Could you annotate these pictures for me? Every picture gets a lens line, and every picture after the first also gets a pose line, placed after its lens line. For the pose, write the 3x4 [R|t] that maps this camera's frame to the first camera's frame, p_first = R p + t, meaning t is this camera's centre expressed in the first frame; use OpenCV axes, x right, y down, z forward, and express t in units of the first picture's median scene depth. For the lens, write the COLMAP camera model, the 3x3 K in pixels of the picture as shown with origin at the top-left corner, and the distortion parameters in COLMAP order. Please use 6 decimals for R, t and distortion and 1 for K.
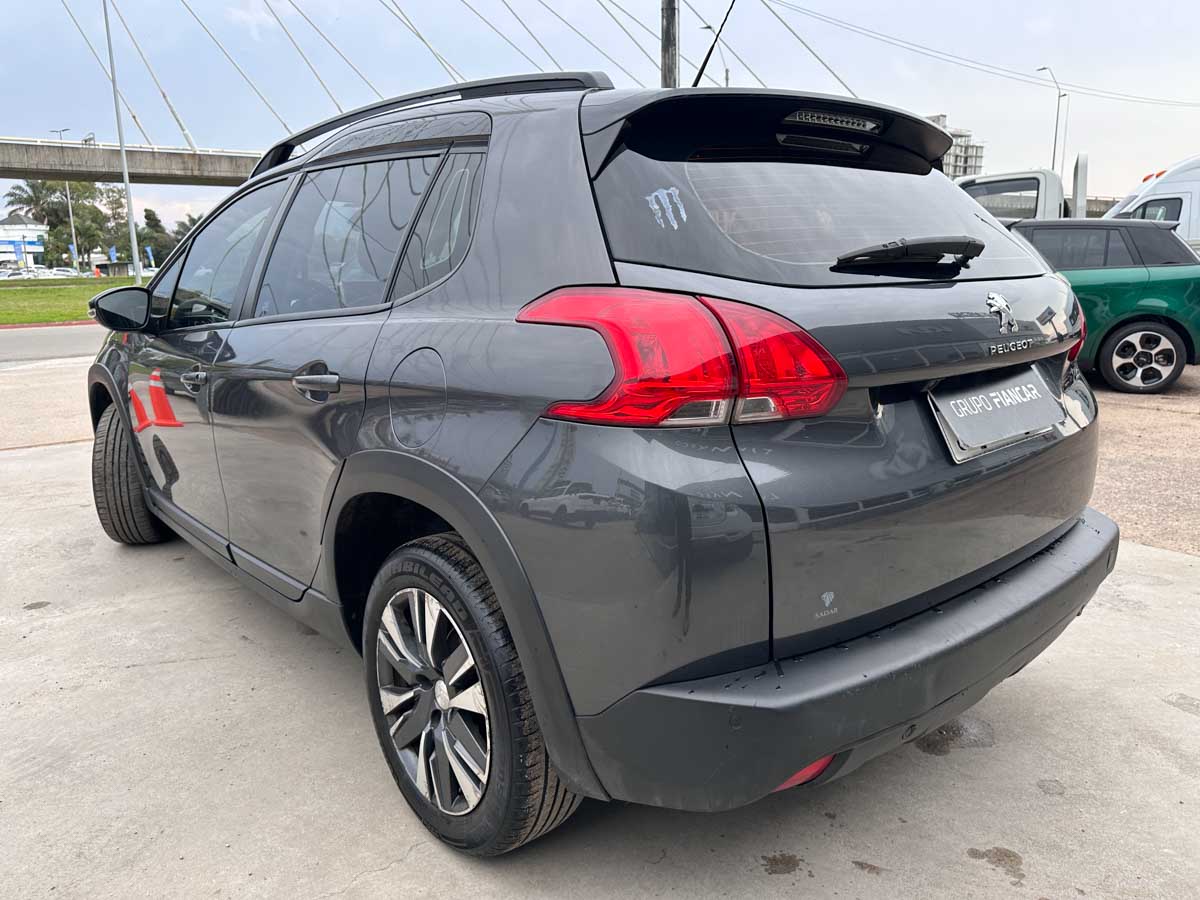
lens RADIAL K [[847.2, 0, 587.1], [0, 847.2, 449.0], [0, 0, 1]] dist [0.067523, -0.073814]
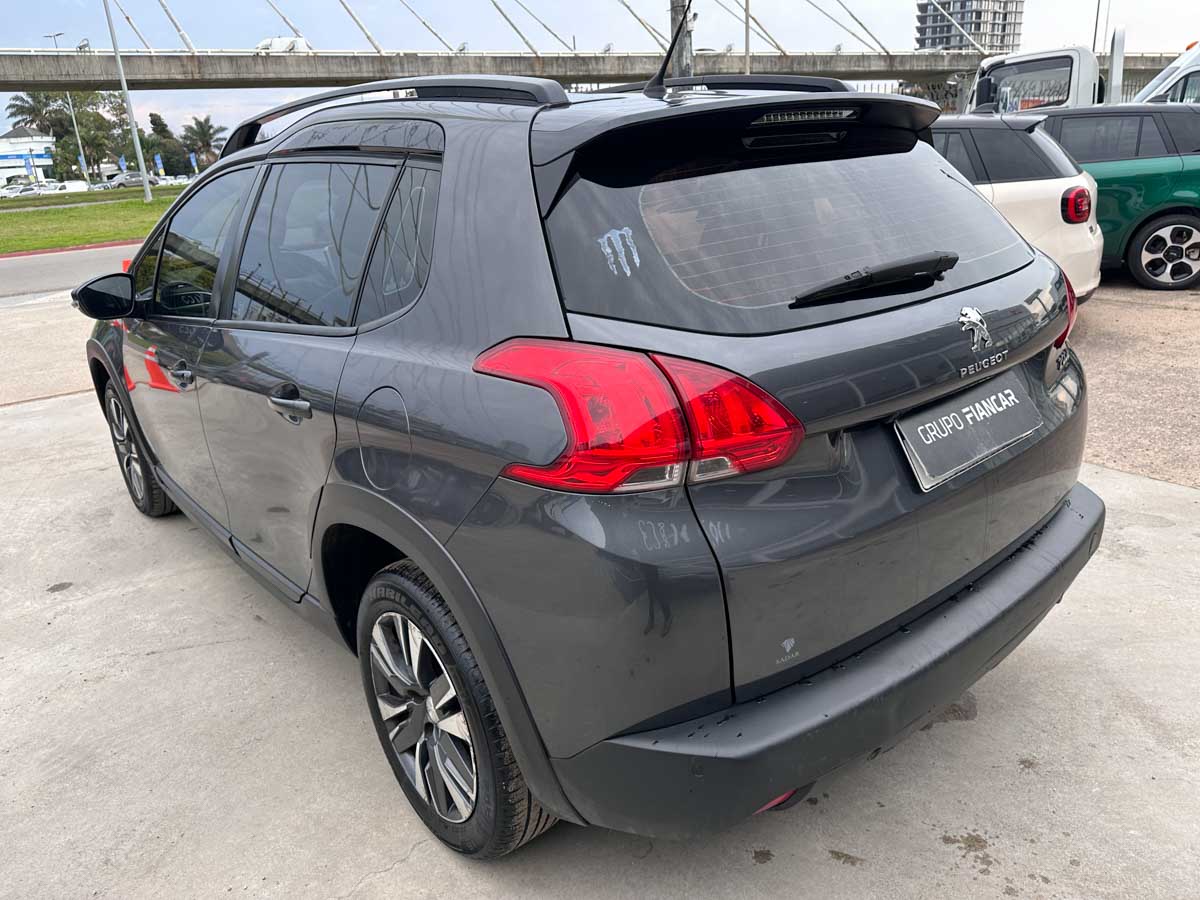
lens RADIAL K [[847.4, 0, 600.0], [0, 847.4, 450.0], [0, 0, 1]] dist [0.063383, -0.074732]
pose [[0.999022, -0.038342, -0.022012, 0.062885], [0.040756, 0.991644, 0.122396, -0.133038], [0.017135, -0.123174, 0.992237, 0.010922]]
